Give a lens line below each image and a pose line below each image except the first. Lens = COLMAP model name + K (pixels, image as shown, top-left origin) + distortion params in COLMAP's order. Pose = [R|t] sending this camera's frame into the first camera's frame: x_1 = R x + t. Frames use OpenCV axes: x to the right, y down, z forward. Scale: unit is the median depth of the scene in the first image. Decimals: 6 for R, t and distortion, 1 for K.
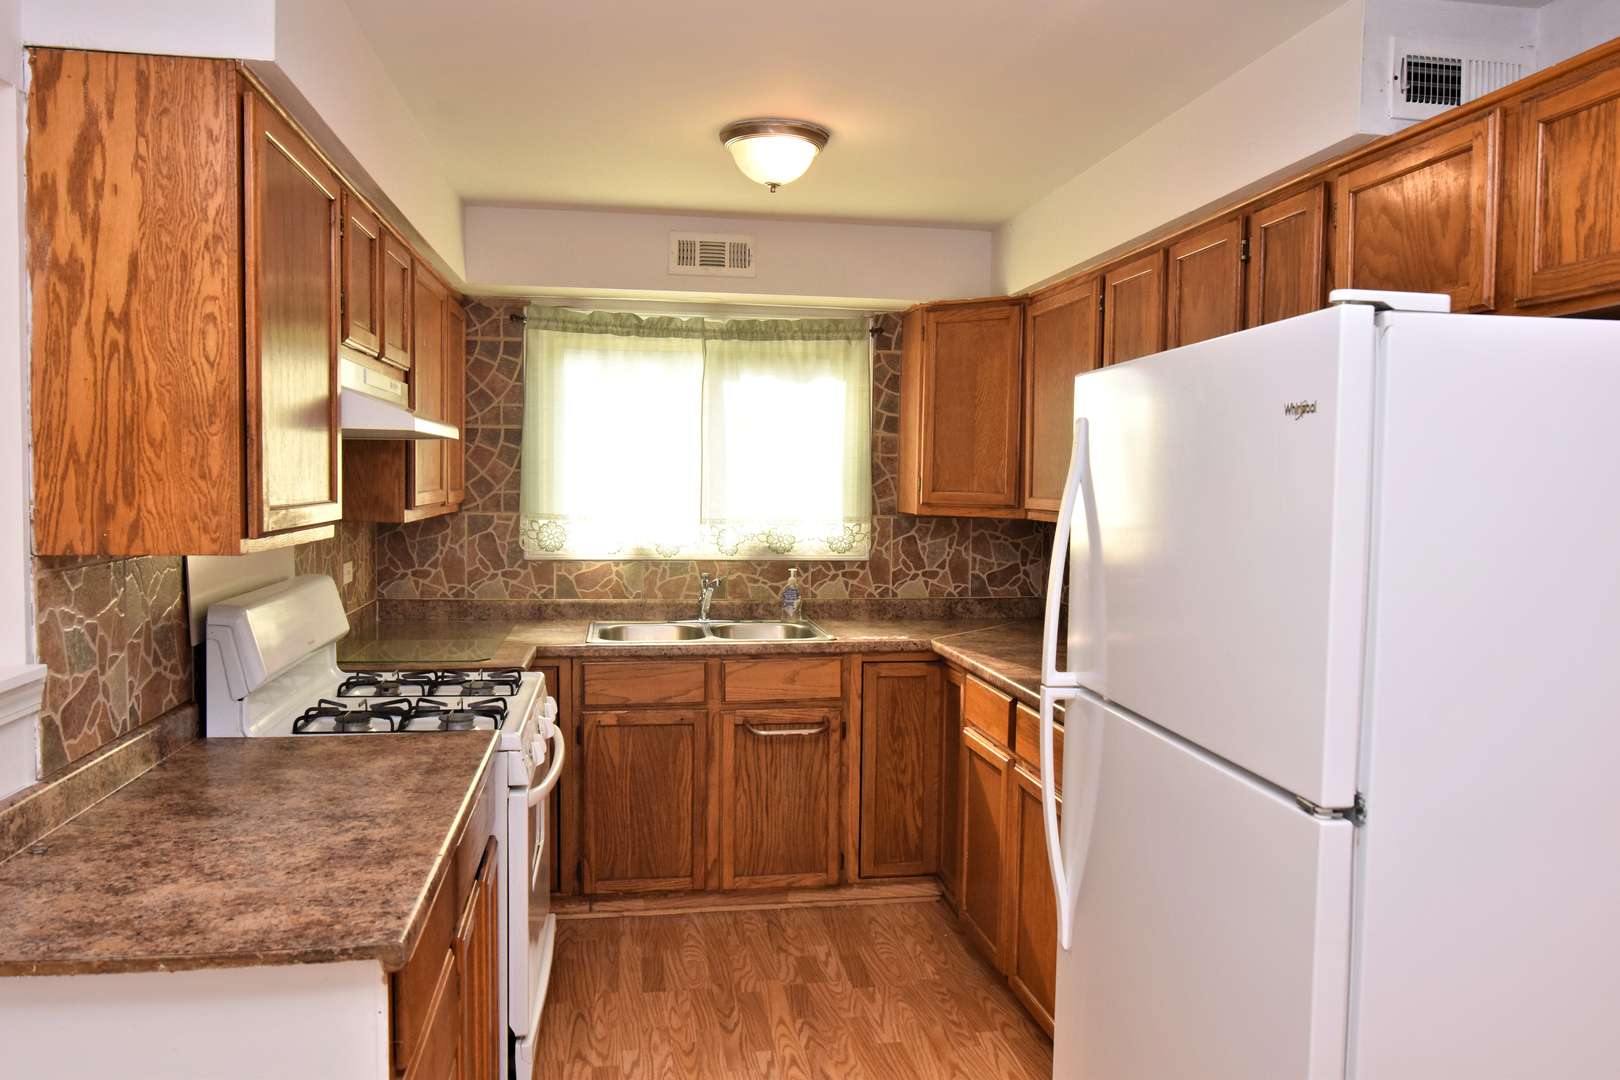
lens RADIAL K [[1140.2, 0, 810.0], [0, 1140.2, 540.0], [0, 0, 1]] dist [-0.021169, 0.000471]
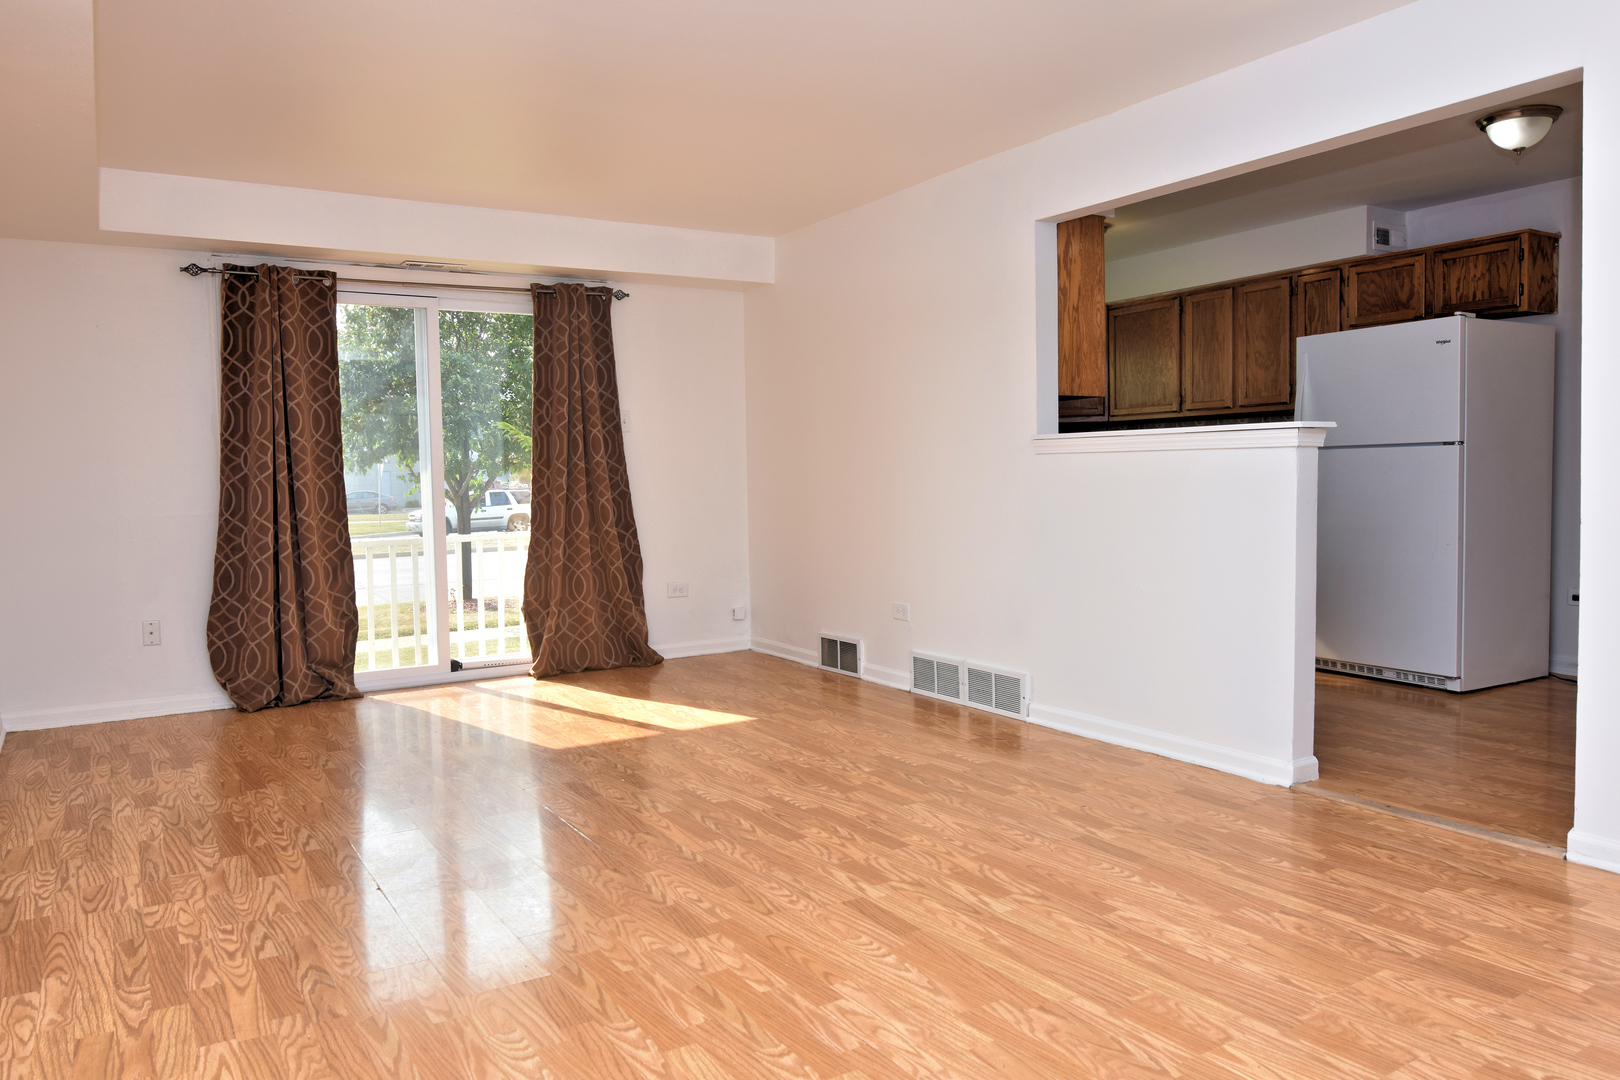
lens RADIAL K [[1133.1, 0, 810.0], [0, 1133.1, 540.0], [0, 0, 1]] dist [-0.019836, -0.001561]
pose [[0.923550, -0.054187, 0.379630, -1.314968], [0.053569, 0.998490, 0.012200, 0.170770], [-0.379717, 0.009069, 0.925058, -0.742604]]
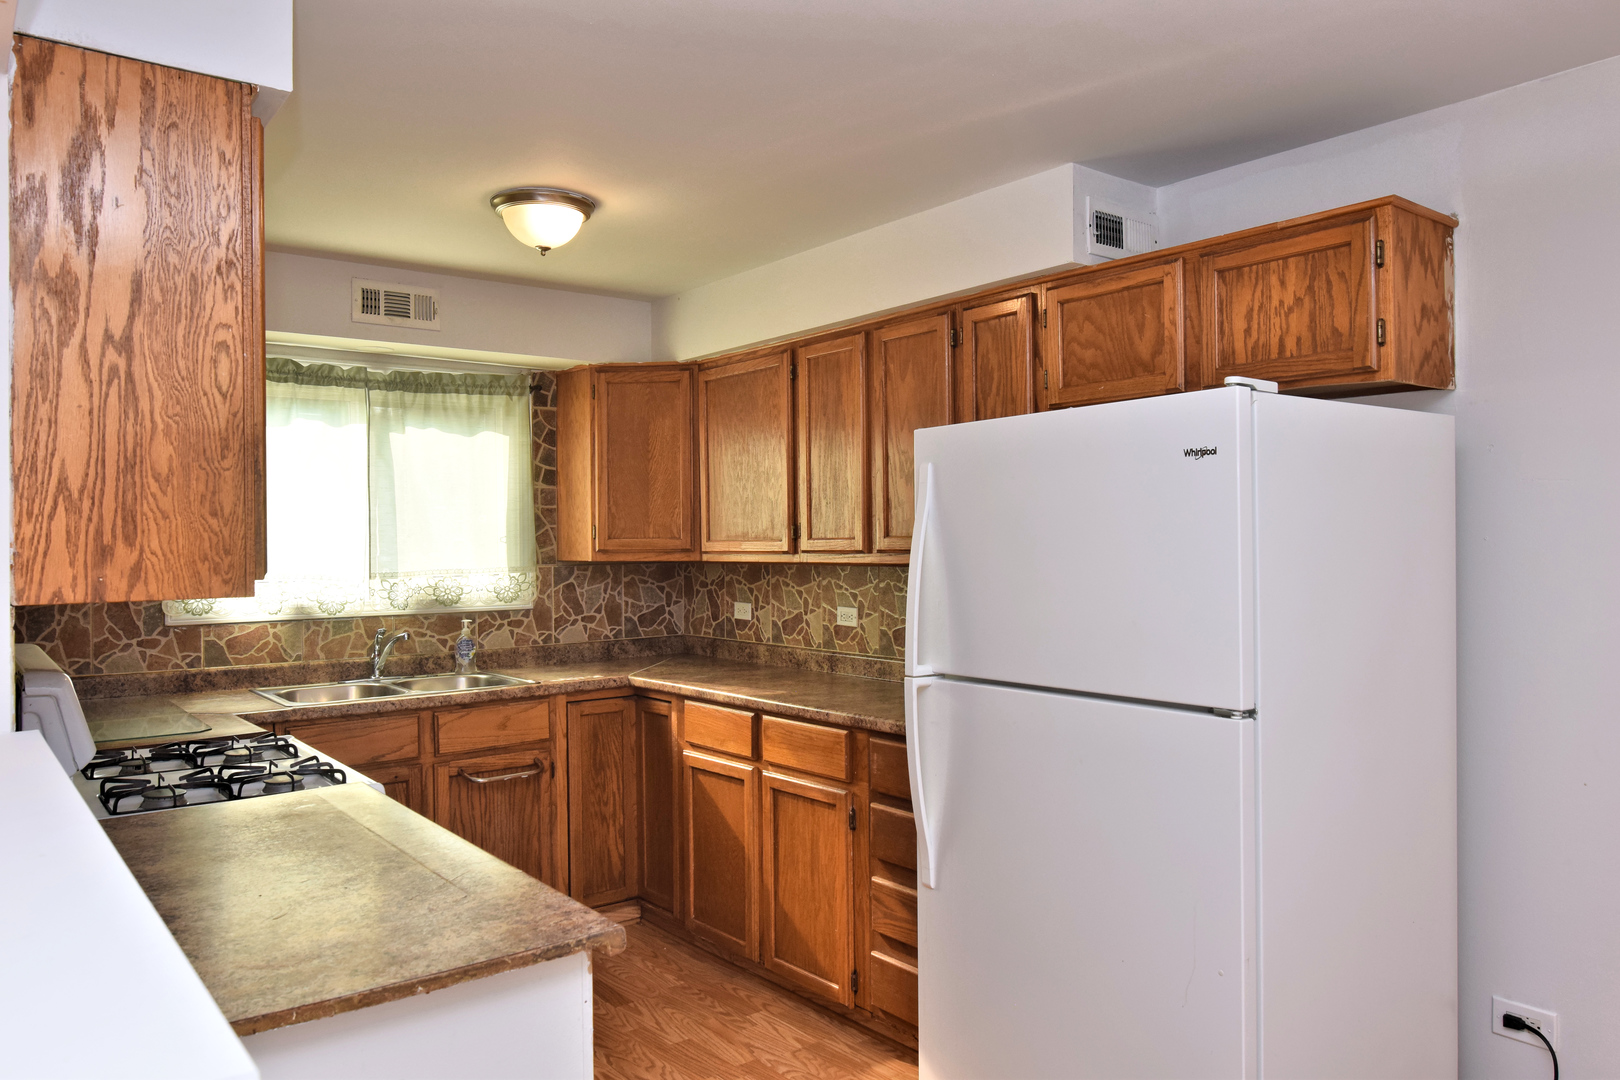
lens RADIAL K [[1133.1, 0, 810.0], [0, 1133.1, 540.0], [0, 0, 1]] dist [-0.019836, -0.001561]
pose [[0.876007, -0.022982, 0.481750, -0.325346], [0.049347, 0.997893, -0.042128, 0.017070], [-0.479767, 0.060678, 0.875296, -0.029245]]
